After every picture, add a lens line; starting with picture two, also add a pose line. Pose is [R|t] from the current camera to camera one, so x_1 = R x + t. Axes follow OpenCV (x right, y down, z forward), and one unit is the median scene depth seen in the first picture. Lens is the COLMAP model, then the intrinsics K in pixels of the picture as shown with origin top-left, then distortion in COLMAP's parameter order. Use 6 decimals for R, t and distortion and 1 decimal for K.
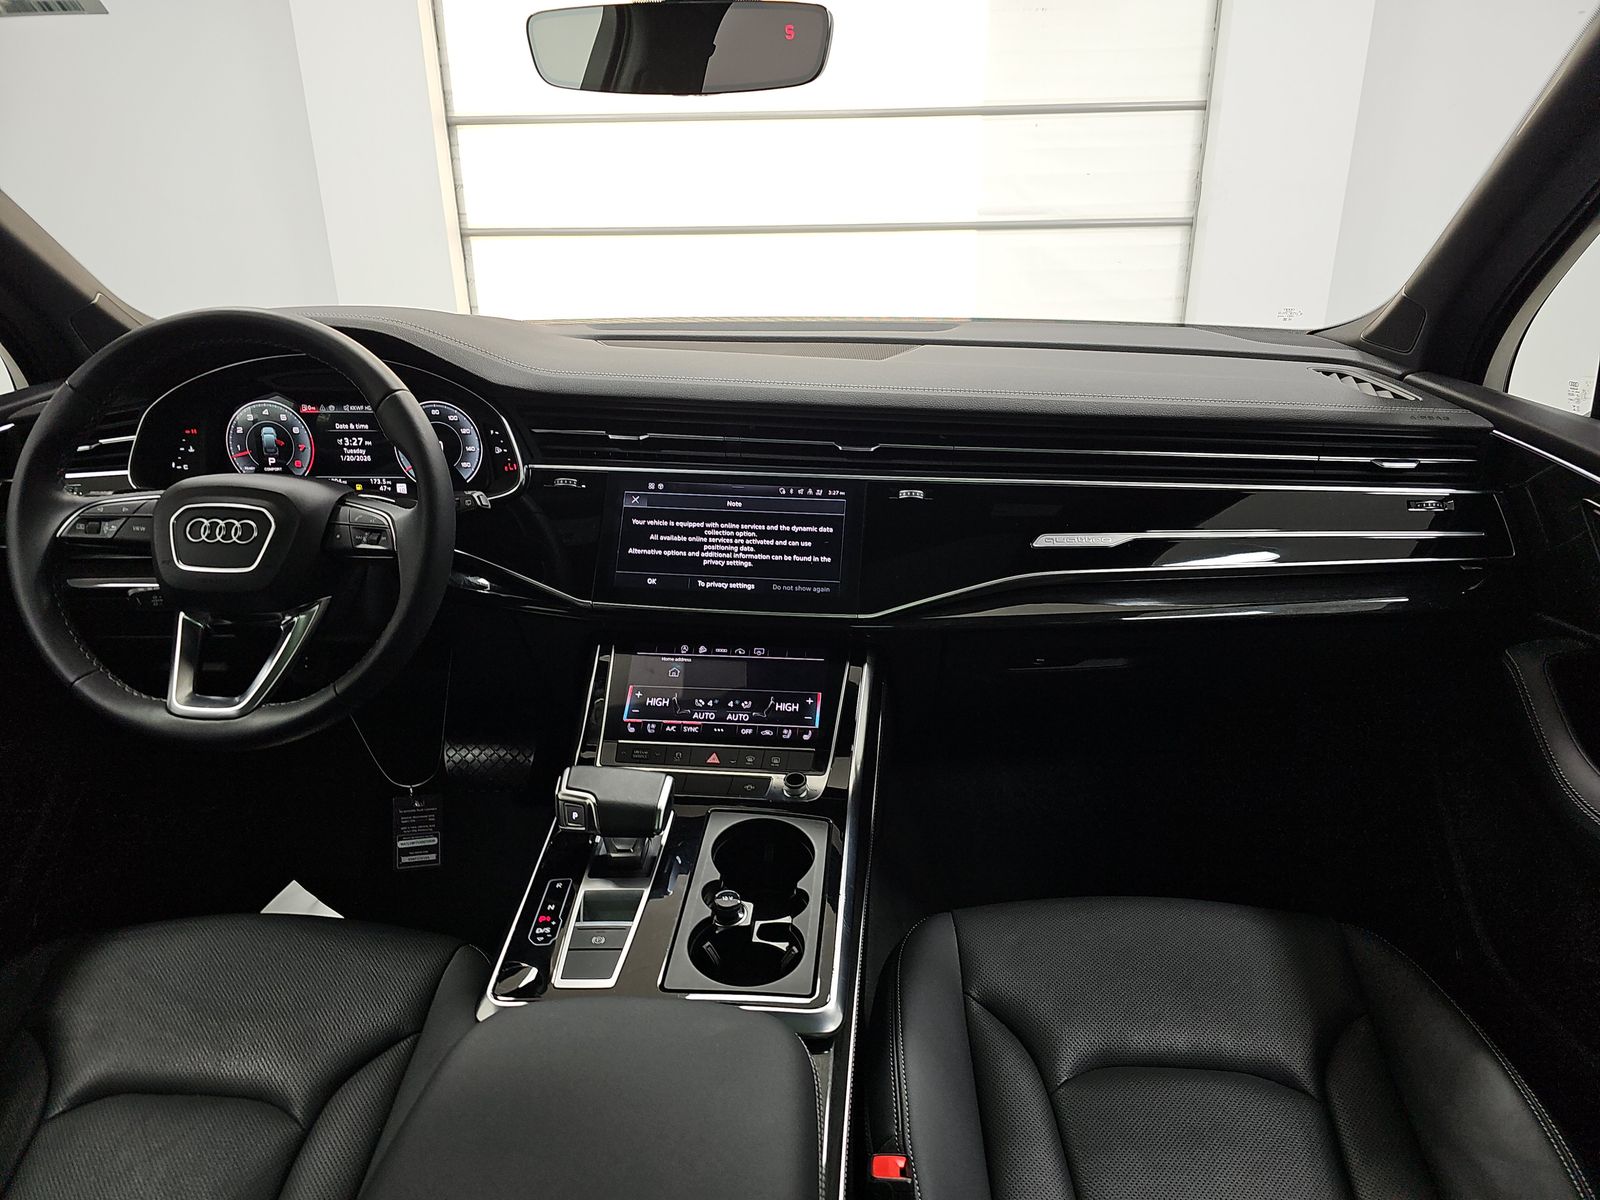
lens RADIAL K [[1070.6, 0, 800.0], [0, 1070.6, 600.0], [0, 0, 1]] dist [-0.001455, -0.002719]
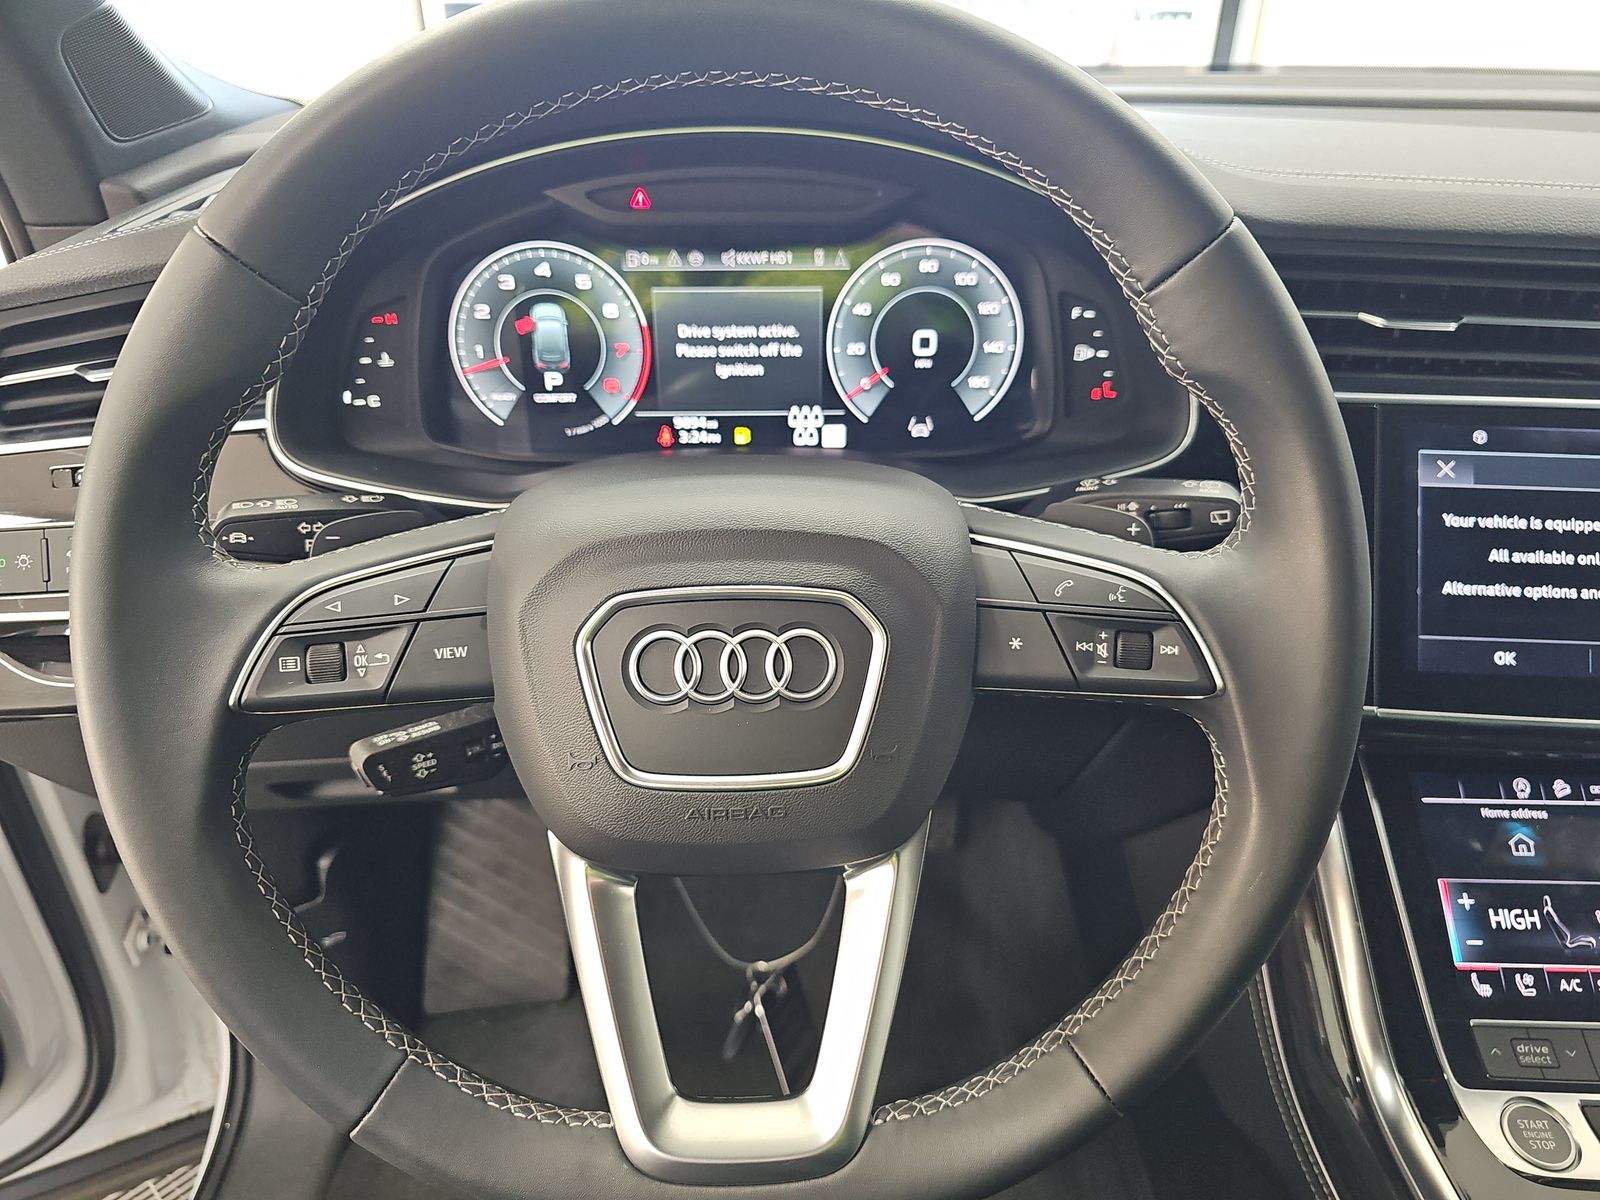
lens RADIAL K [[1070.9, 0, 800.3], [0, 1070.9, 643.1], [0, 0, 1]] dist [-0.003643, -0.001605]
pose [[0.998026, -0.029348, 0.055524, -0.452083], [0.018828, 0.983251, 0.181282, -0.109067], [-0.059914, -0.179878, 0.981863, 0.570212]]
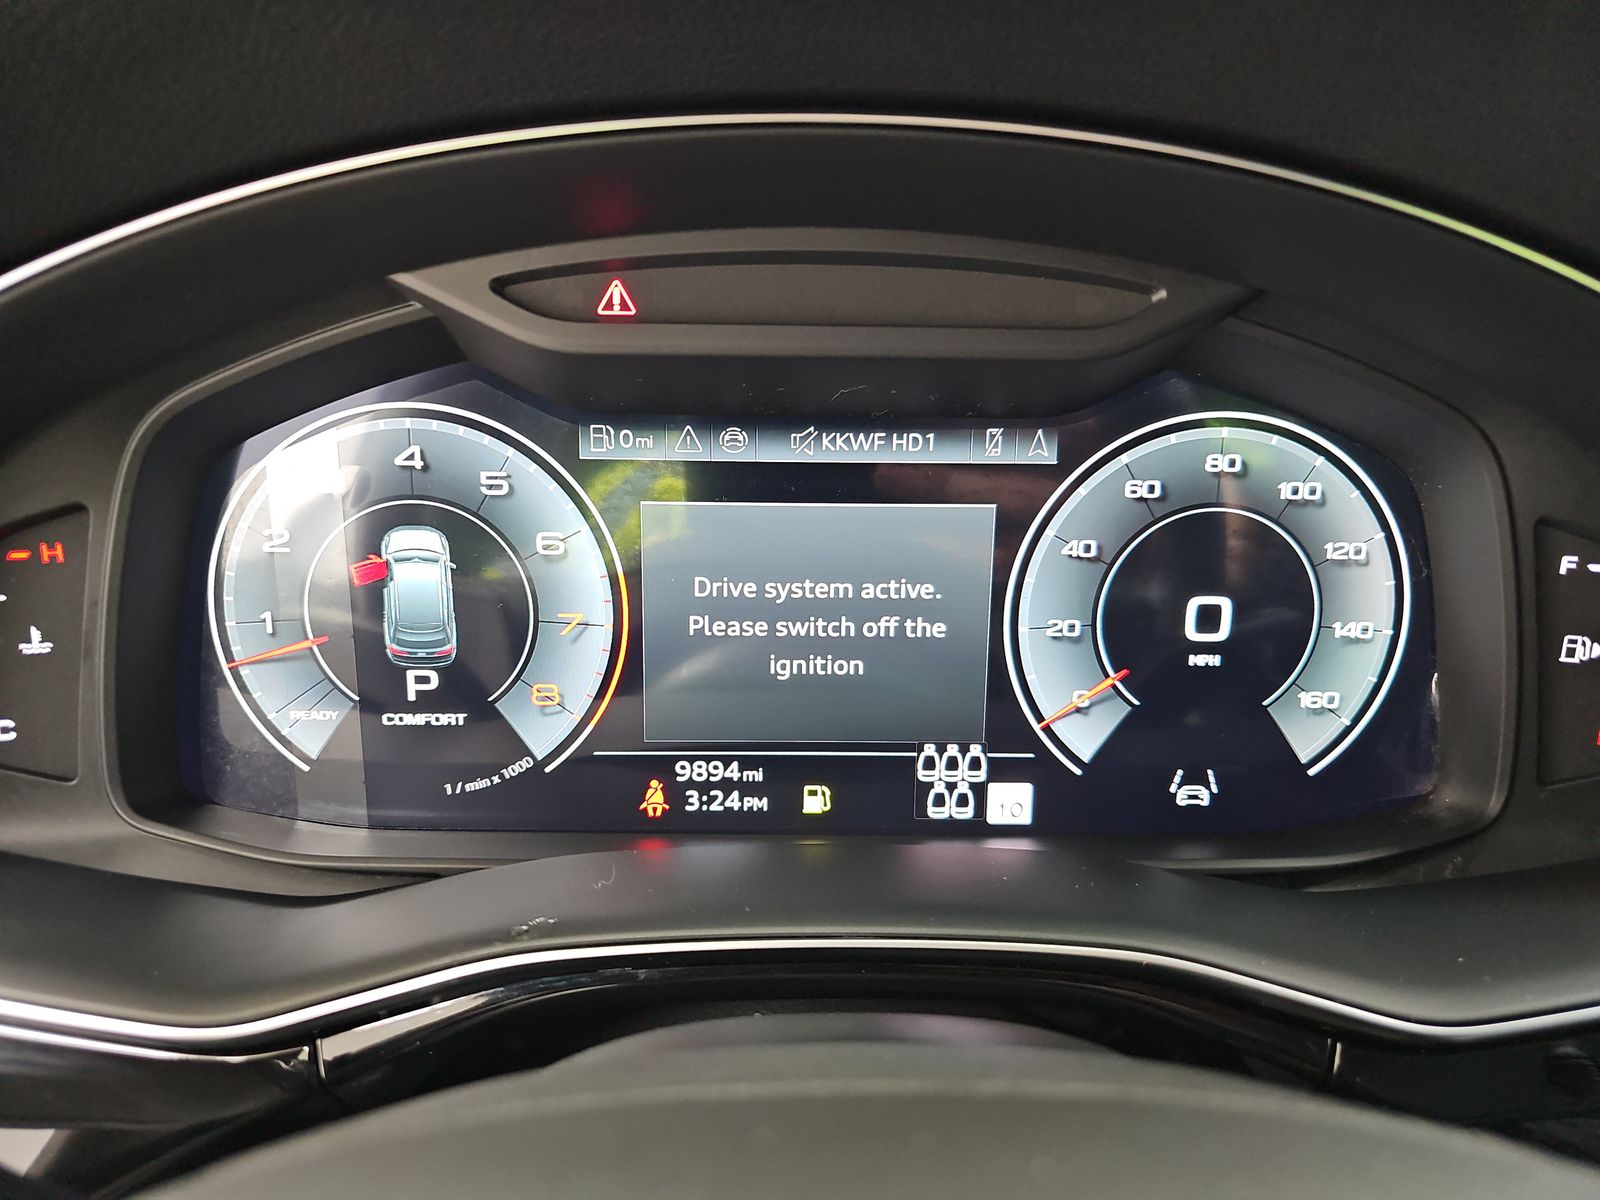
lens RADIAL K [[1070.6, 0, 800.0], [0, 1070.6, 600.0], [0, 0, 1]] dist [-0.001455, -0.002719]
pose [[0.998396, 0.001512, 0.056590, -0.465881], [0.001955, 0.998126, -0.061155, -0.144346], [-0.056577, 0.061168, 0.996523, 0.847044]]
